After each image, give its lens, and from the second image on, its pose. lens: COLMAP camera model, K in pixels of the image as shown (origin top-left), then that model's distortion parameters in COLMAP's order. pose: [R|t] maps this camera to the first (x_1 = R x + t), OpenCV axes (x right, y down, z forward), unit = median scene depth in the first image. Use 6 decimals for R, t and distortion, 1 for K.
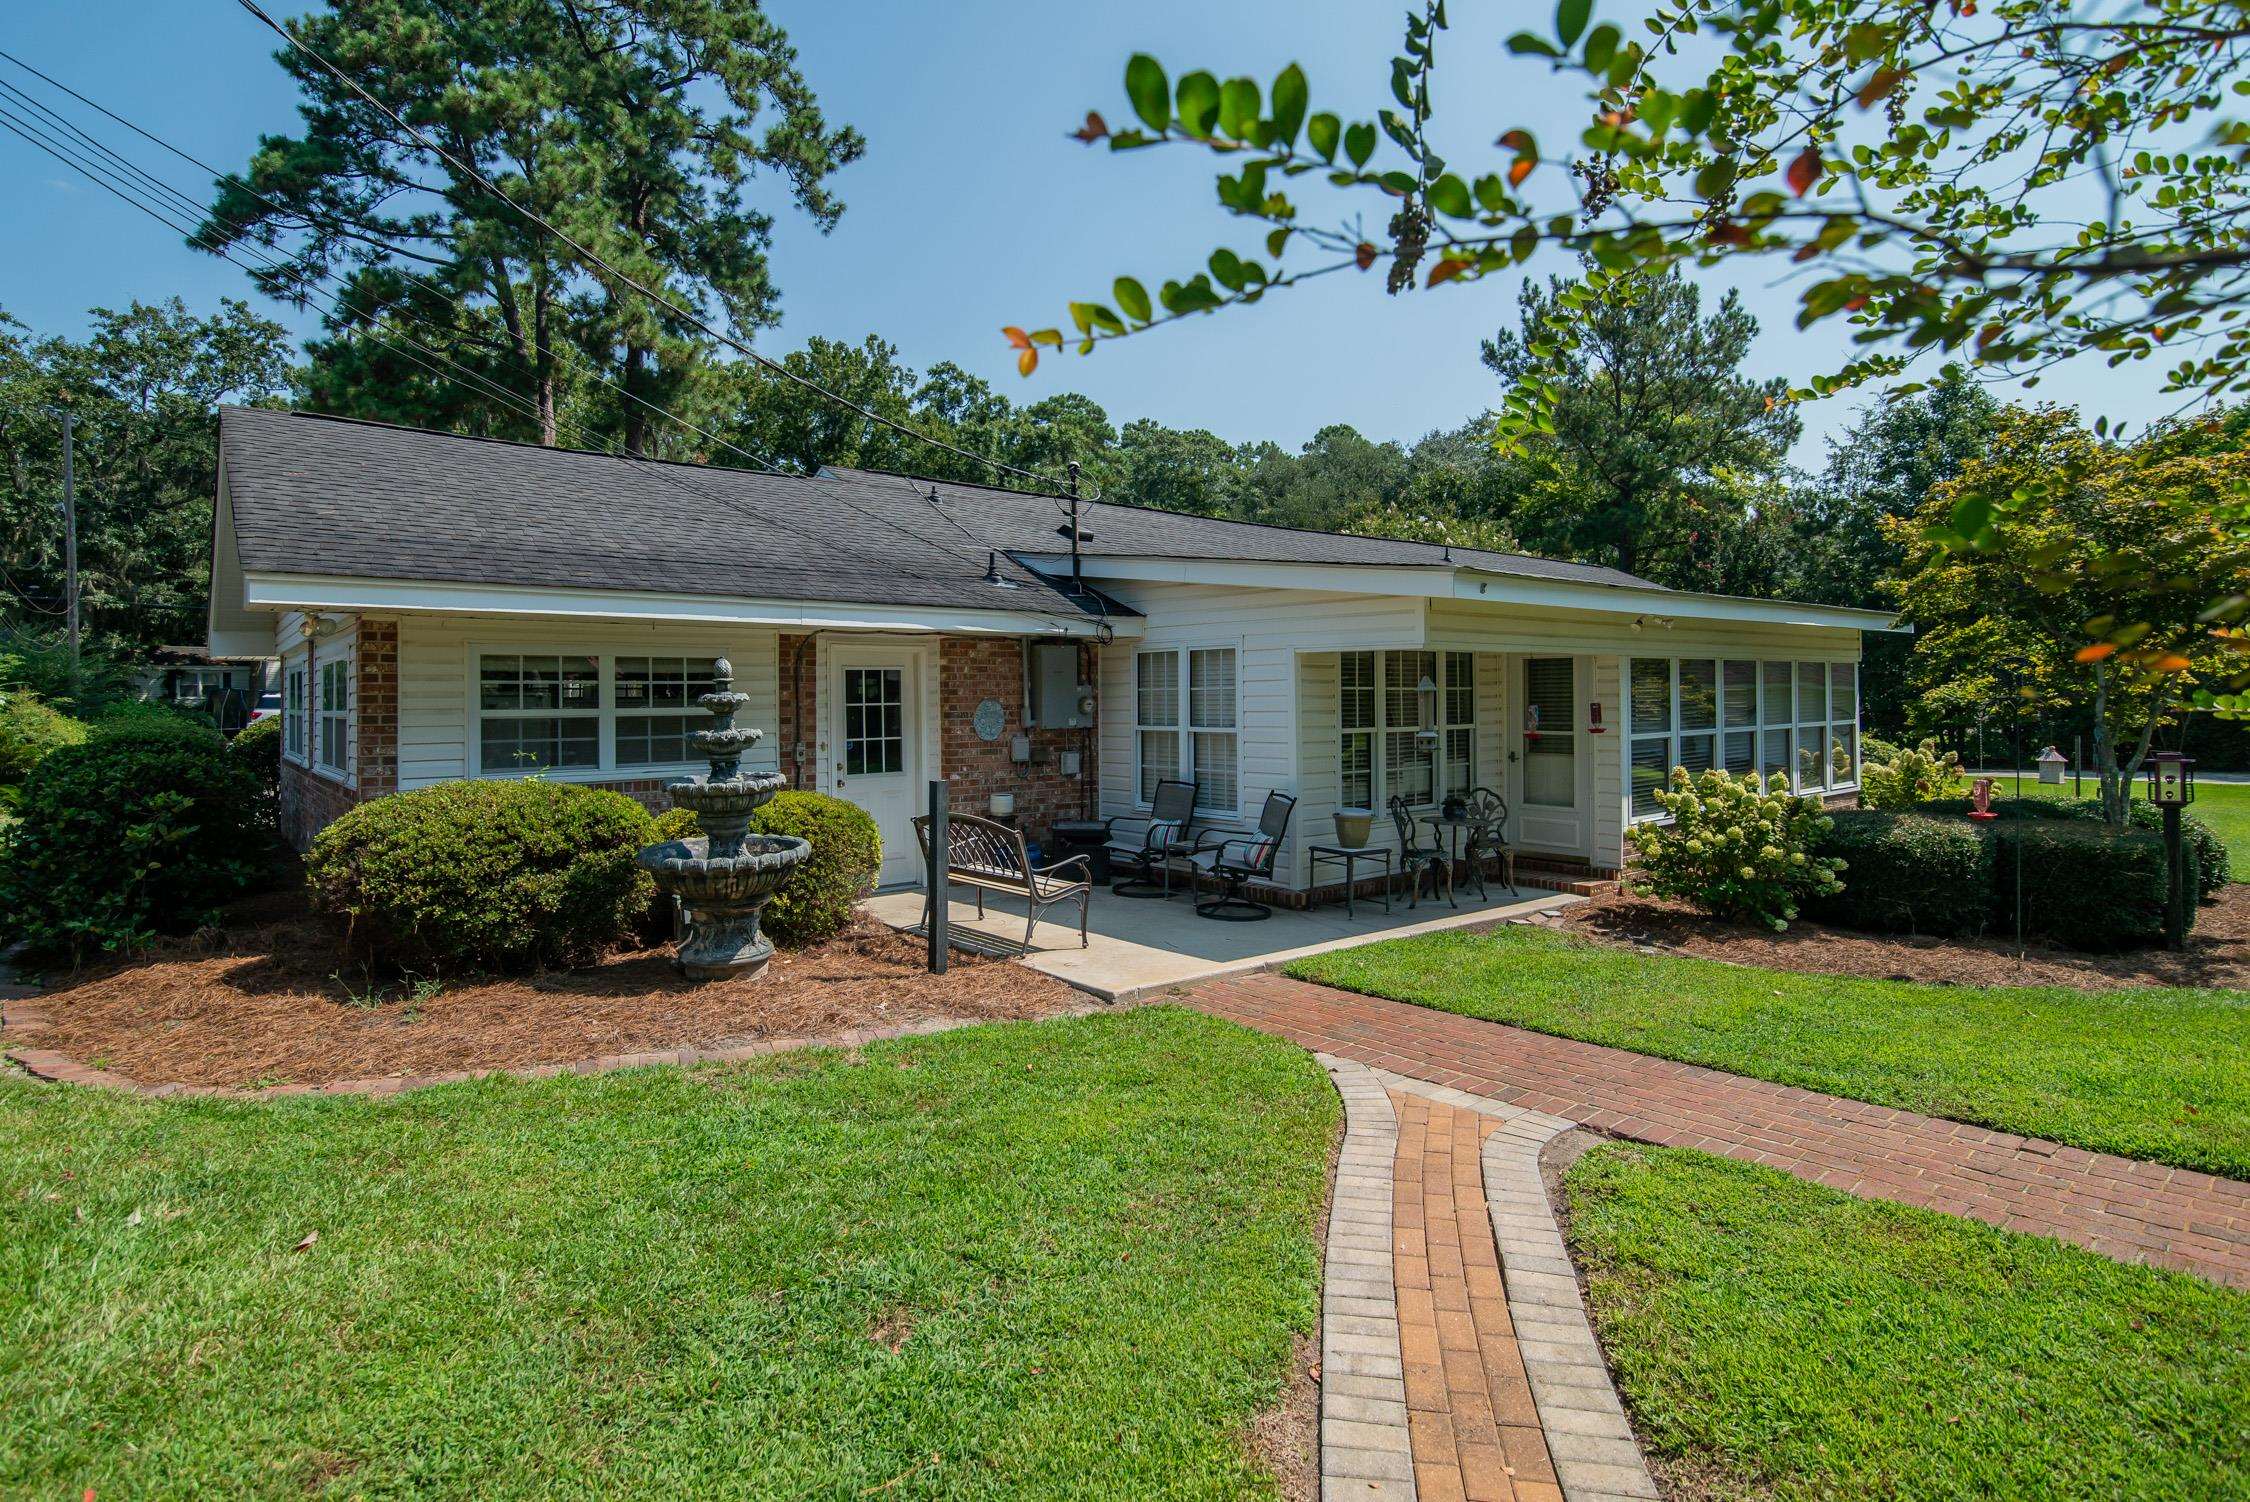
lens RADIAL K [[1142.9, 0, 1097.3], [0, 1142.9, 702.0], [0, 0, 1]] dist [-0.017454, 0.002483]
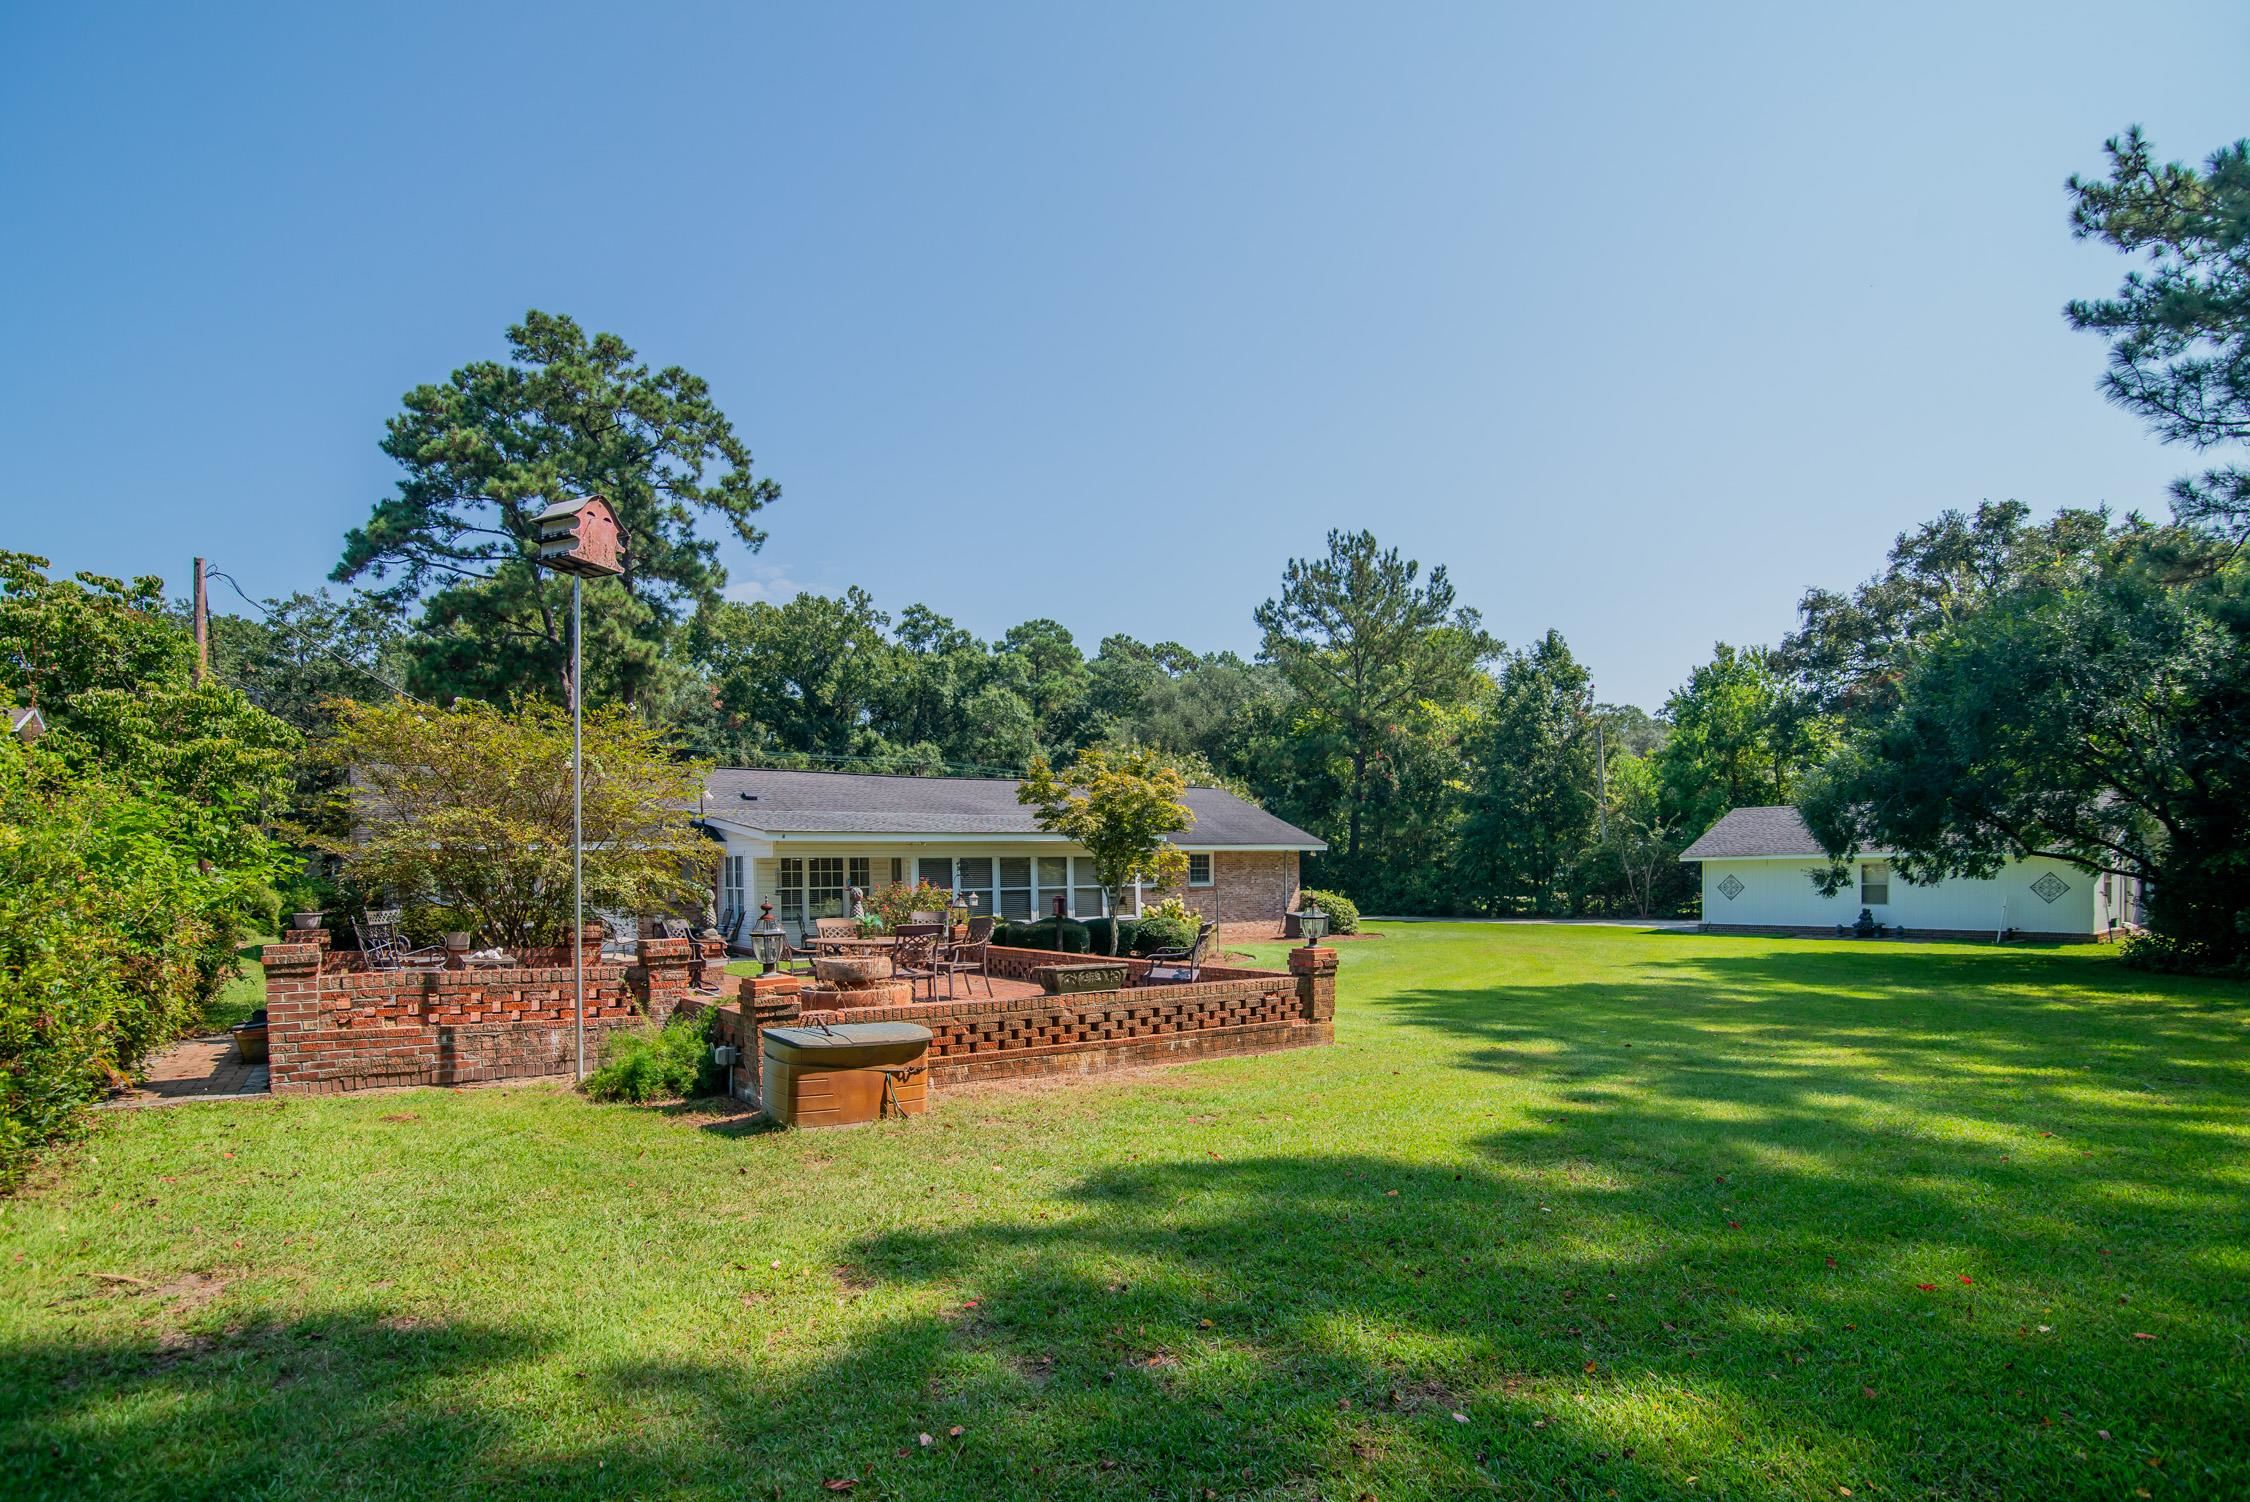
lens RADIAL K [[1074.4, 0, 1111.4], [0, 1074.4, 919.6], [0, 0, 1]] dist [-0.026149, 0.004590]
pose [[0.999052, -0.005510, -0.043172, 0.290705], [0.007155, 0.999250, 0.038052, 0.002727], [0.042930, -0.038325, 0.998343, -0.374882]]
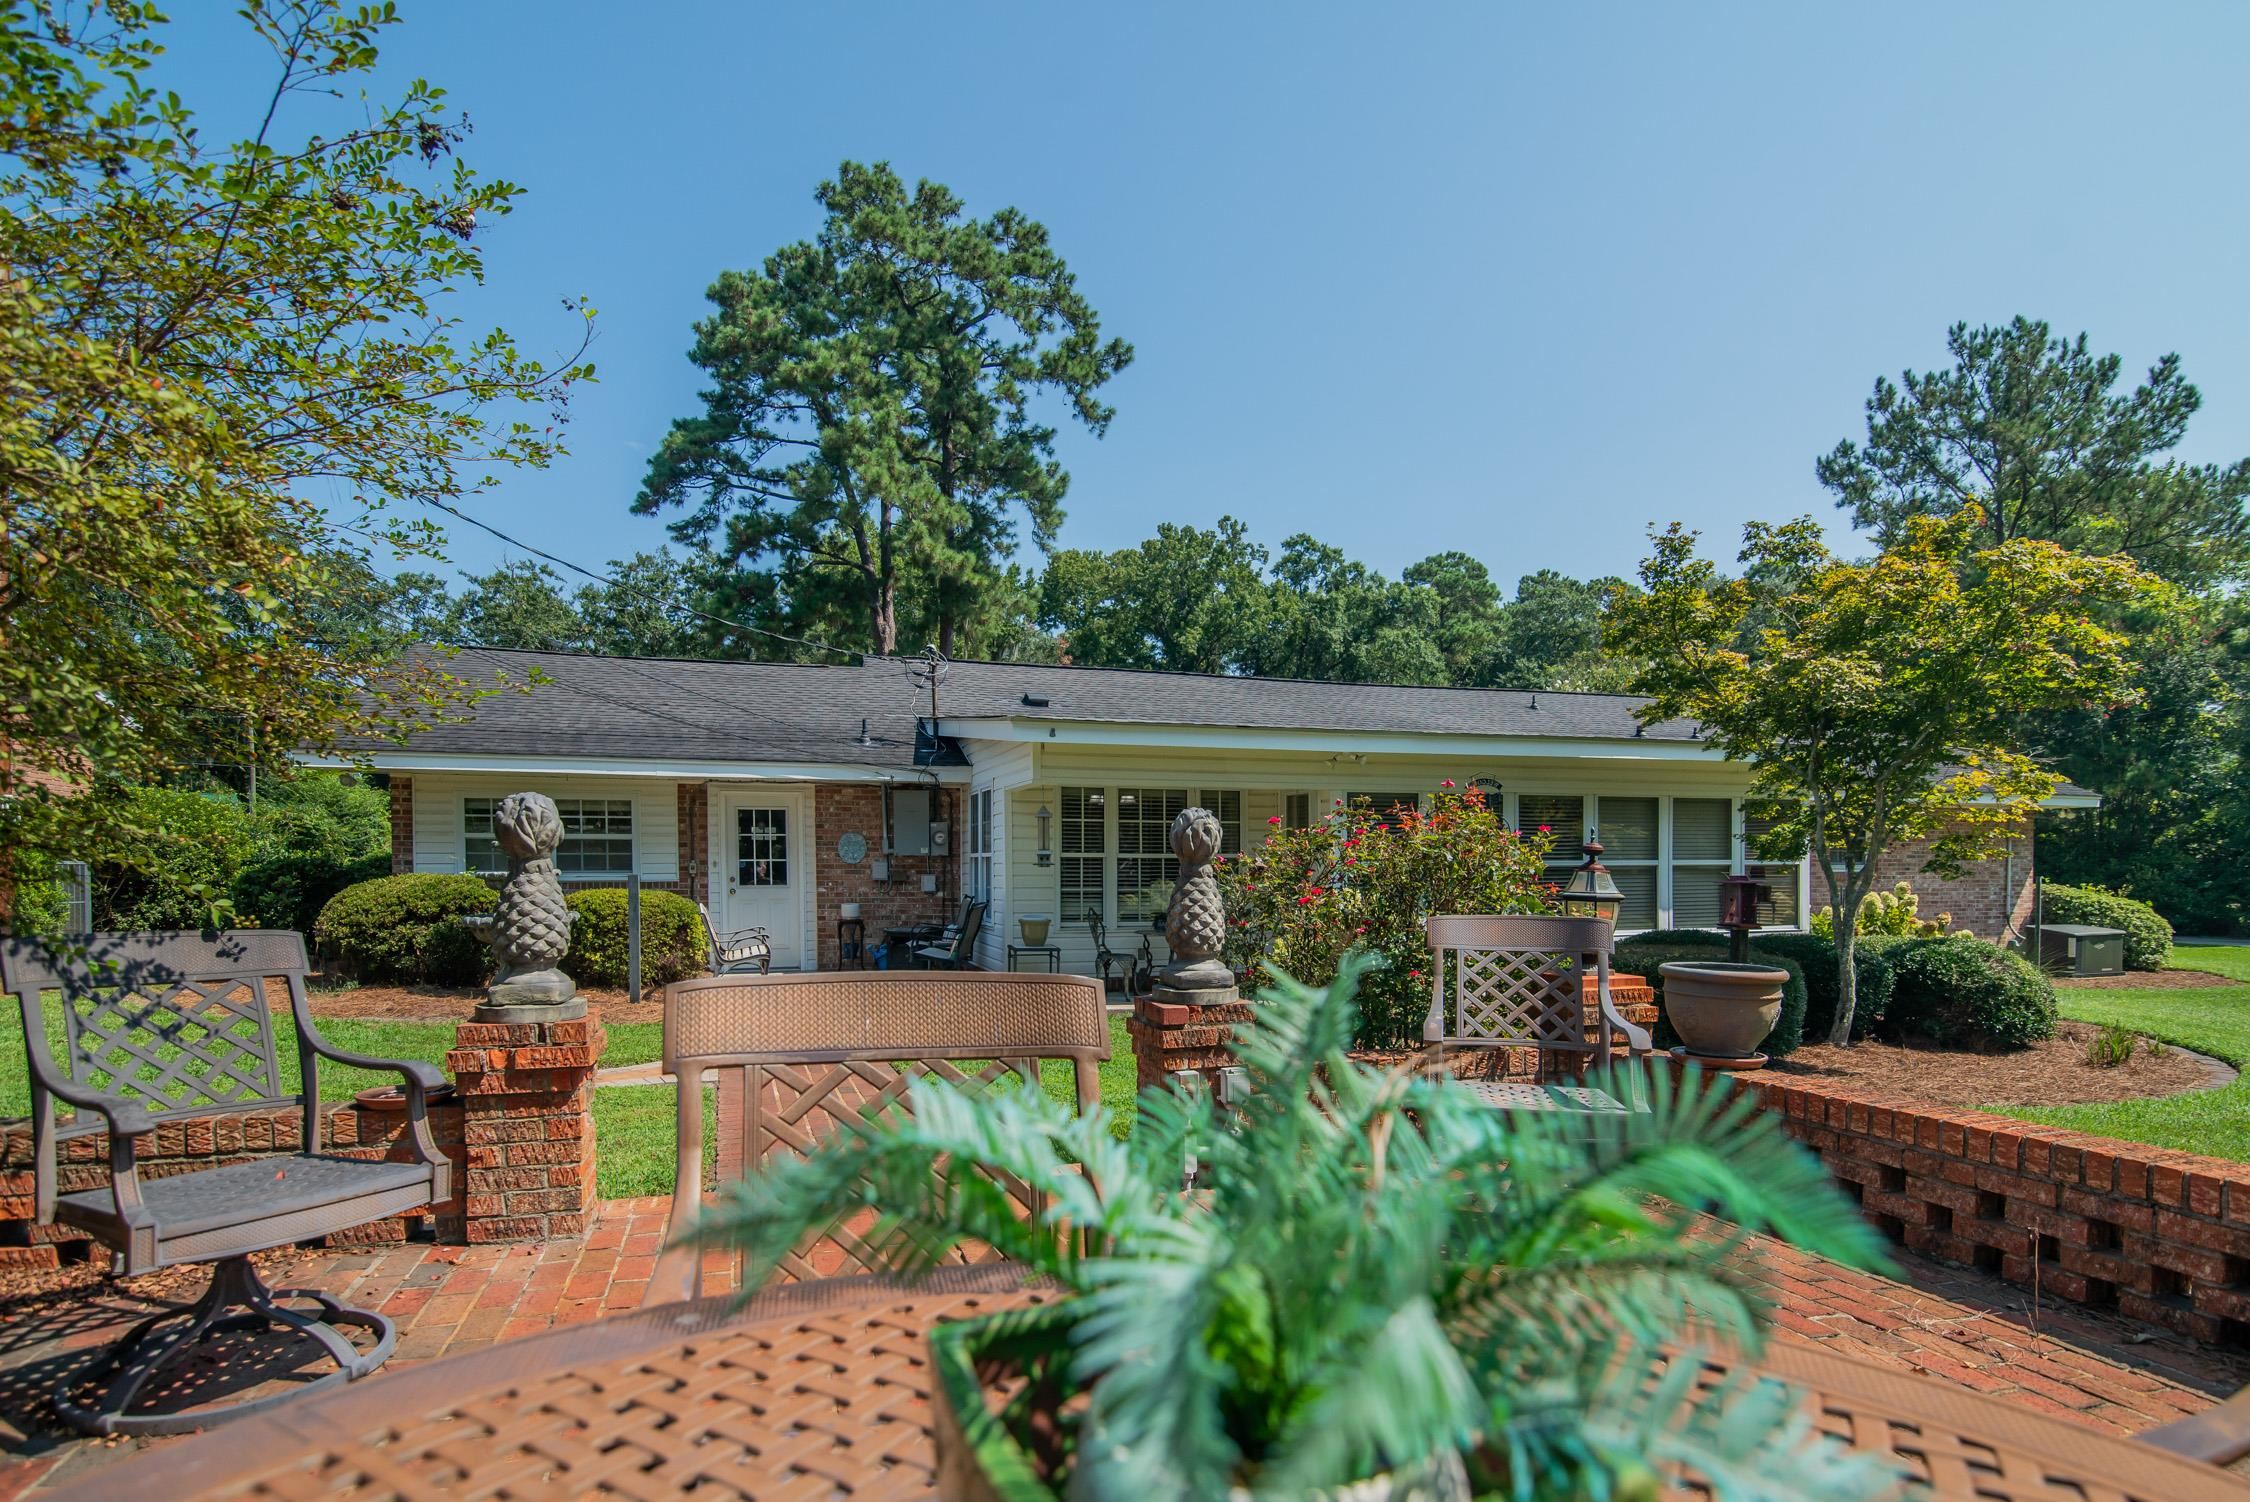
lens RADIAL K [[1142.9, 0, 1114.7], [0, 1142.9, 891.1], [0, 0, 1]] dist [-0.017454, 0.002483]
pose [[0.932411, 0.011242, -0.361225, 0.196786], [-0.005605, 0.999846, 0.016648, 0.012453], [0.361356, -0.013499, 0.932330, -0.034142]]
